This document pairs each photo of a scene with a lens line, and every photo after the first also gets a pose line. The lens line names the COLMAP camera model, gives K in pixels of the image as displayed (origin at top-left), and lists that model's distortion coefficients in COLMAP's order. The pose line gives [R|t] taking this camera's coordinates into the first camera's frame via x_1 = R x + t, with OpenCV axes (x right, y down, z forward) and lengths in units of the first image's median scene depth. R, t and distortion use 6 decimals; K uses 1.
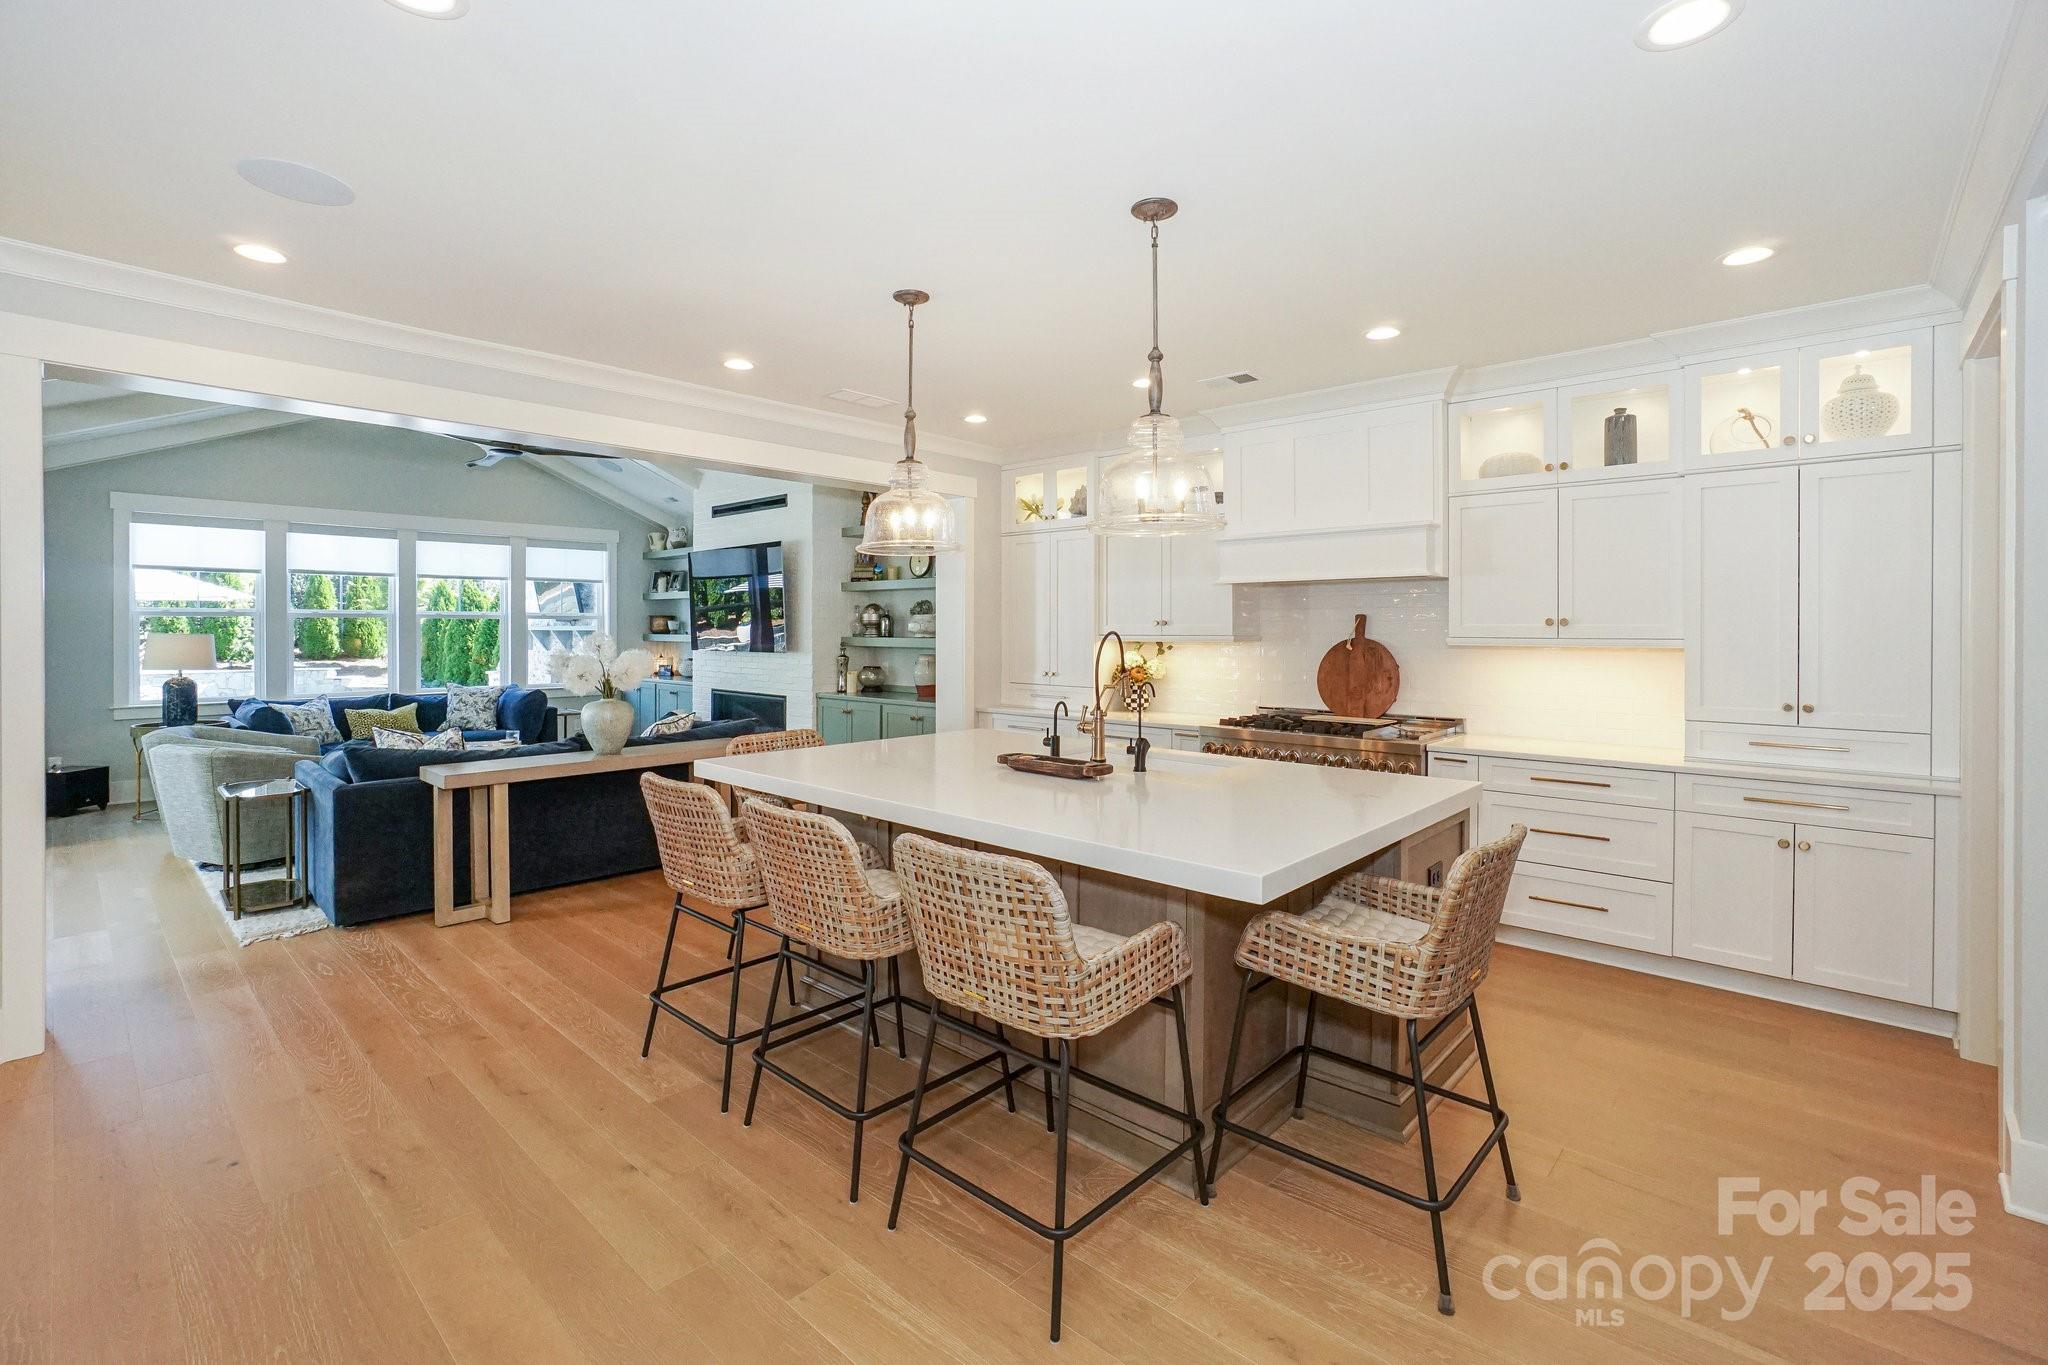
lens RADIAL K [[904.7, 0, 1021.7], [0, 904.7, 634.8], [0, 0, 1]] dist [-0.029290, 0.000262]
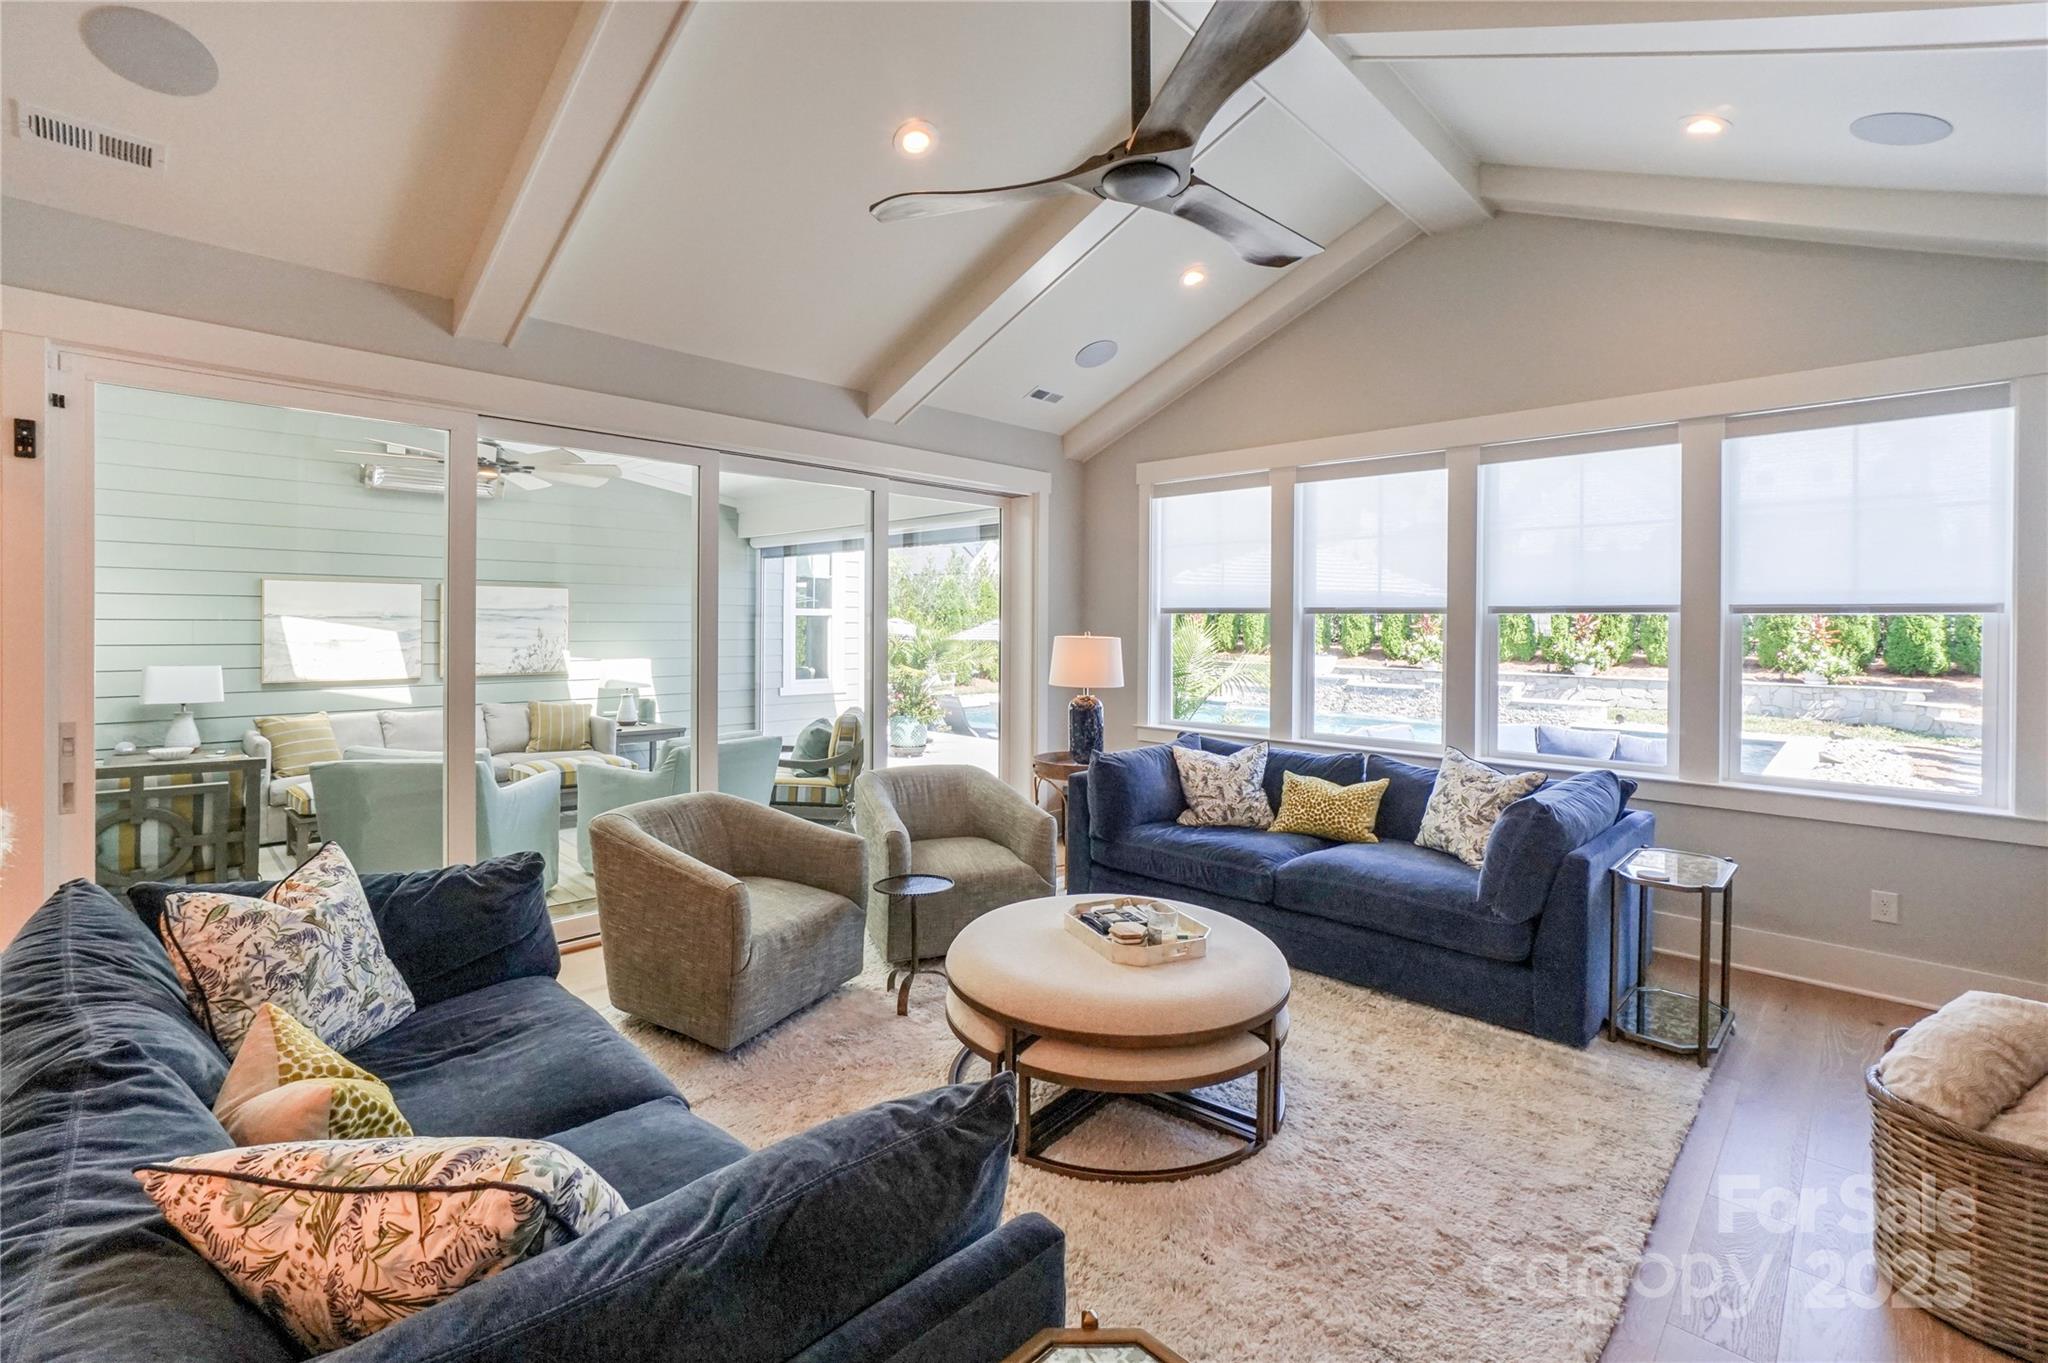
lens RADIAL K [[904.7, 0, 1021.7], [0, 904.7, 633.8], [0, 0, 1]] dist [-0.029290, 0.000262]
pose [[-0.038349, 0.011497, -0.999198, -0.150788], [-0.014884, 0.999816, 0.012075, -0.009577], [0.999154, 0.015335, -0.038171, 0.777400]]
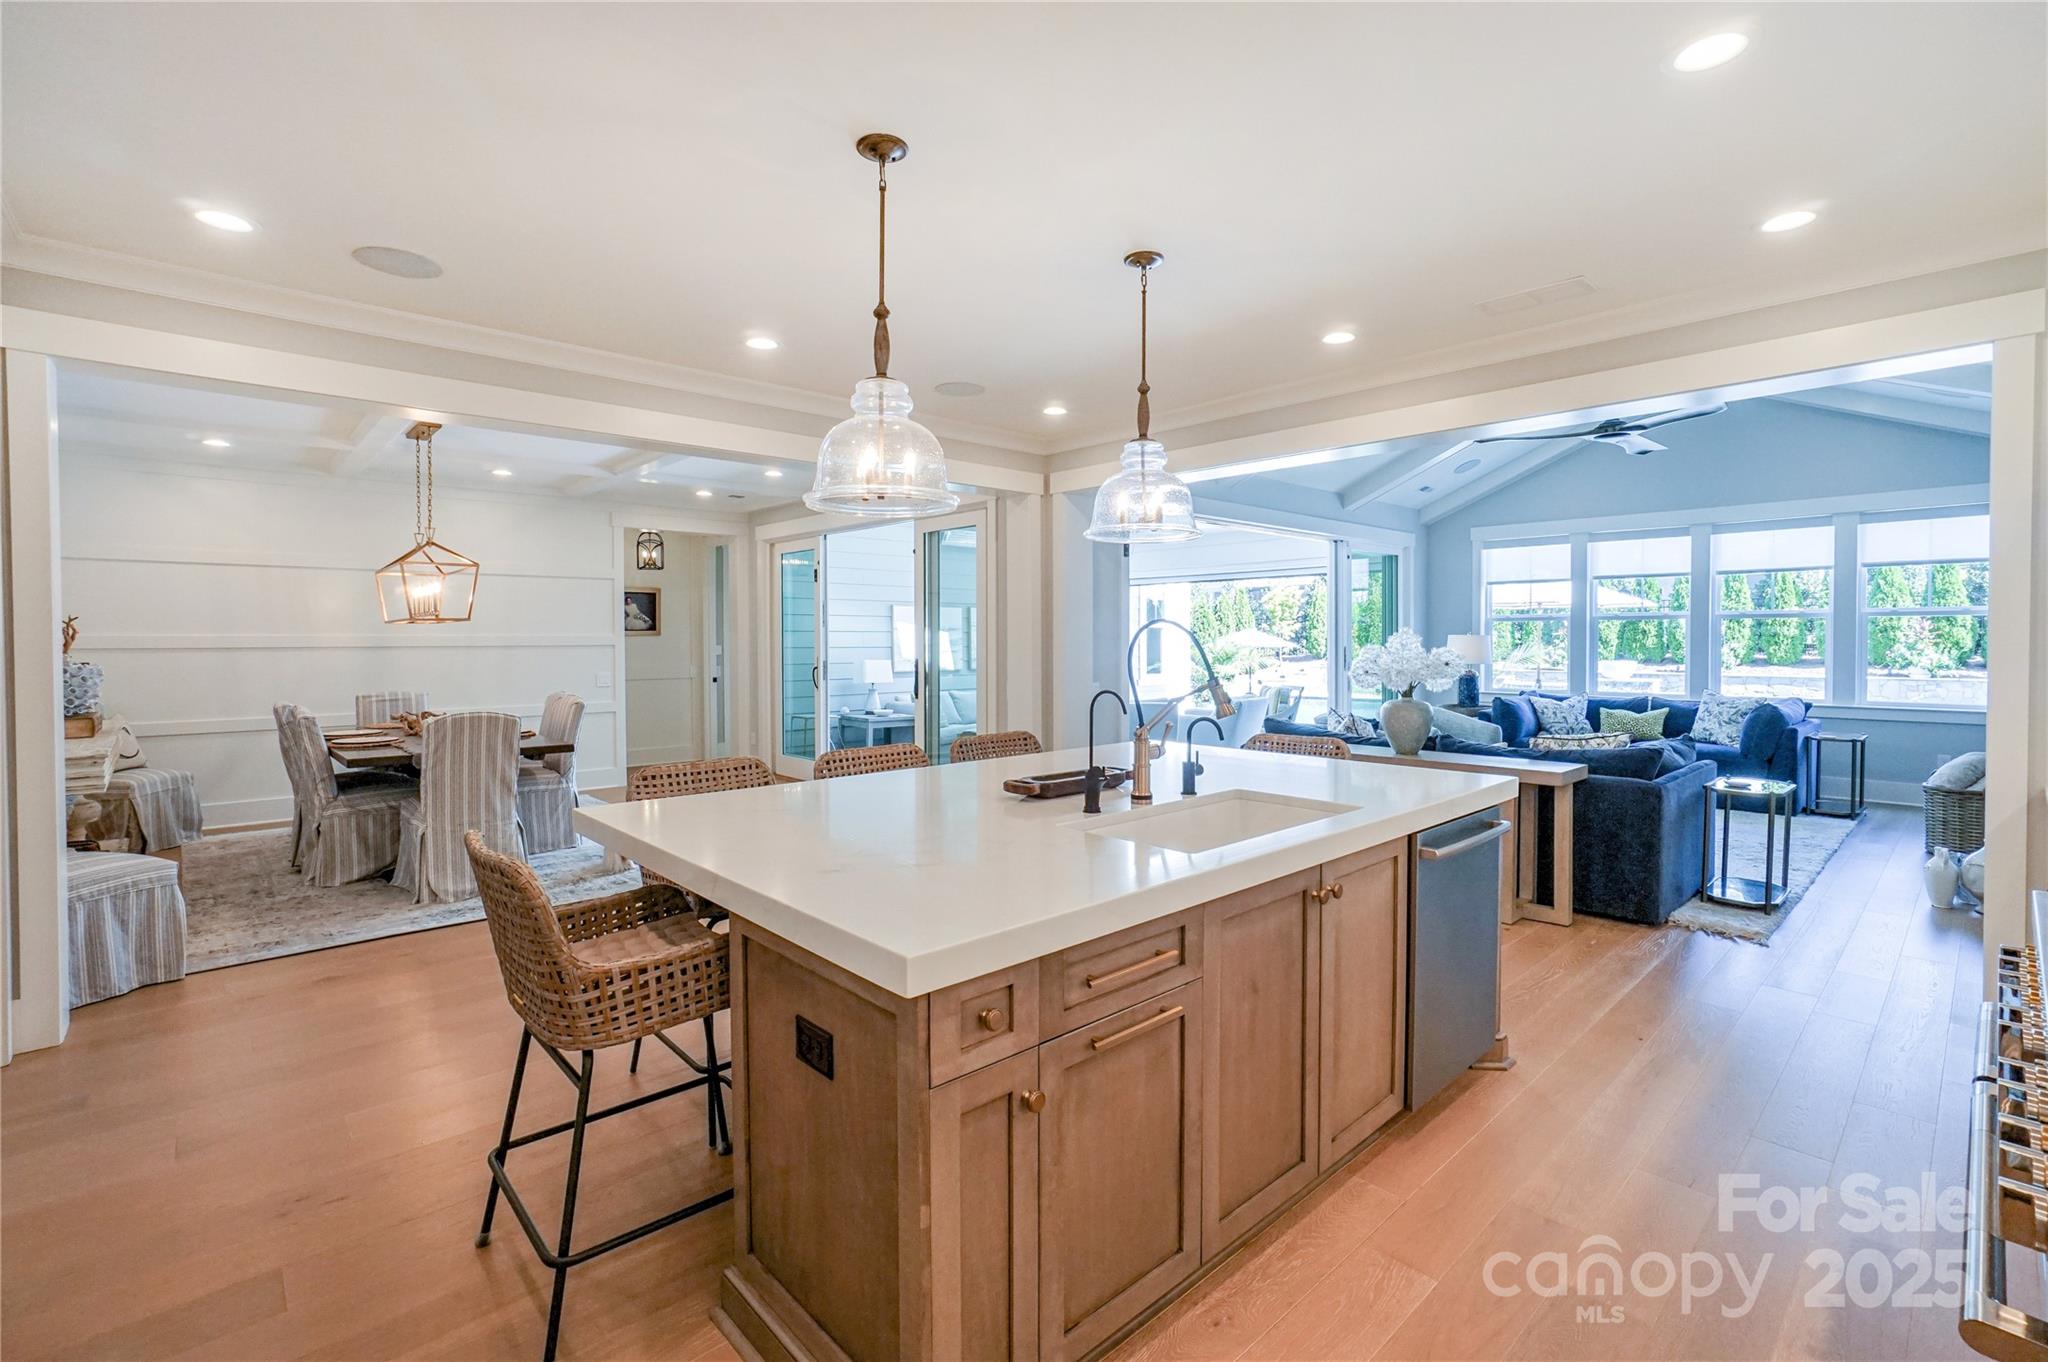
lens RADIAL K [[945.0, 0, 1058.4], [0, 945.0, 670.5], [0, 0, 1]] dist [0.000810, 0.000265]
pose [[-0.049817, 0.033430, -0.998199, 0.343349], [-0.004326, 0.999423, 0.033687, 0.004854], [0.998749, 0.005996, -0.049643, 0.385939]]
